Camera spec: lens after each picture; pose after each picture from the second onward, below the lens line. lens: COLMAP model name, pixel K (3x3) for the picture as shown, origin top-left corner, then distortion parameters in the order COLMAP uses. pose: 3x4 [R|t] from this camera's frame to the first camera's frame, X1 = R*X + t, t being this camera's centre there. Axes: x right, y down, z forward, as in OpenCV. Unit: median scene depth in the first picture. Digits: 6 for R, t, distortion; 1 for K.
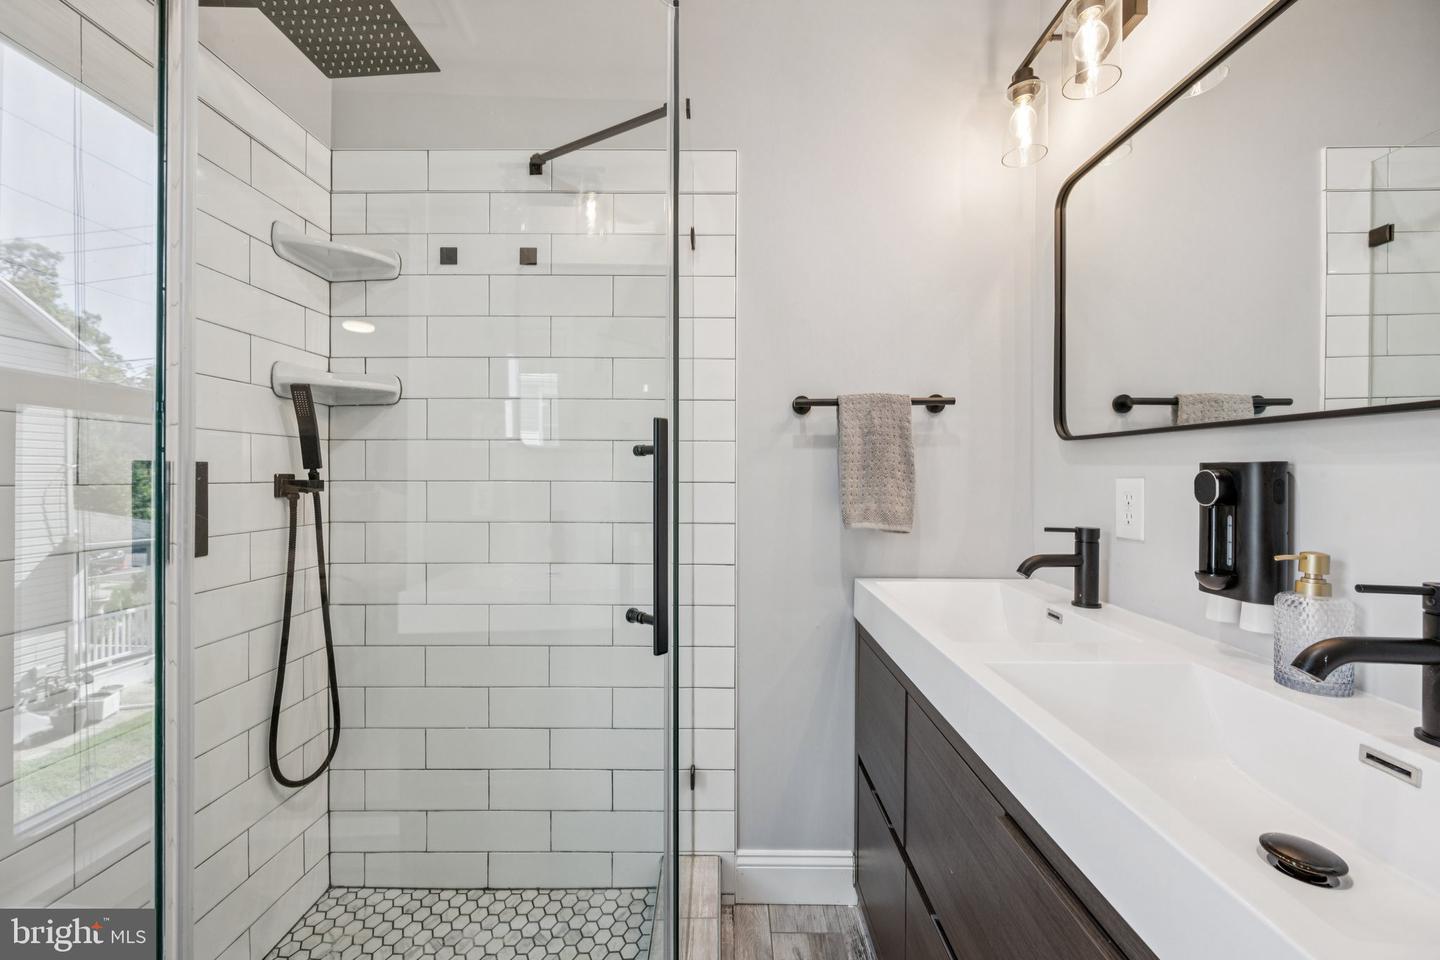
lens RADIAL K [[564.9, 0, 718.2], [0, 564.9, 481.4], [0, 0, 1]] dist [-0.002312, 0.000866]
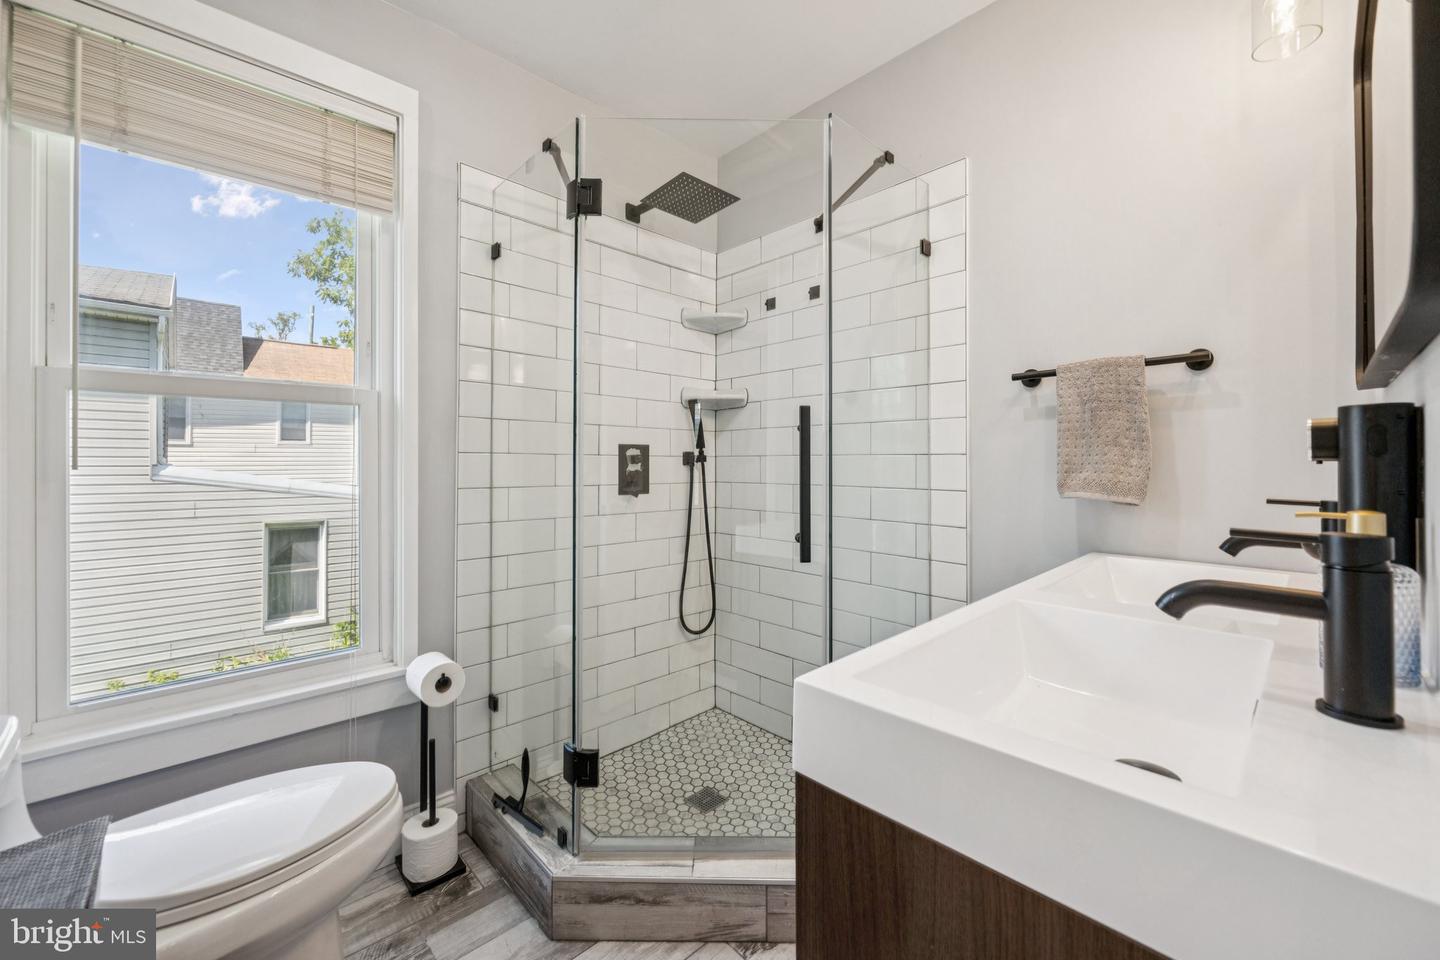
lens RADIAL K [[564.9, 0, 724.3], [0, 564.9, 466.0], [0, 0, 1]] dist [-0.002312, 0.000866]
pose [[0.697857, 0.000982, -0.716237, 0.518868], [-0.004568, 0.999985, -0.003080, 0.032571], [0.716223, 0.005421, 0.697851, -0.125773]]
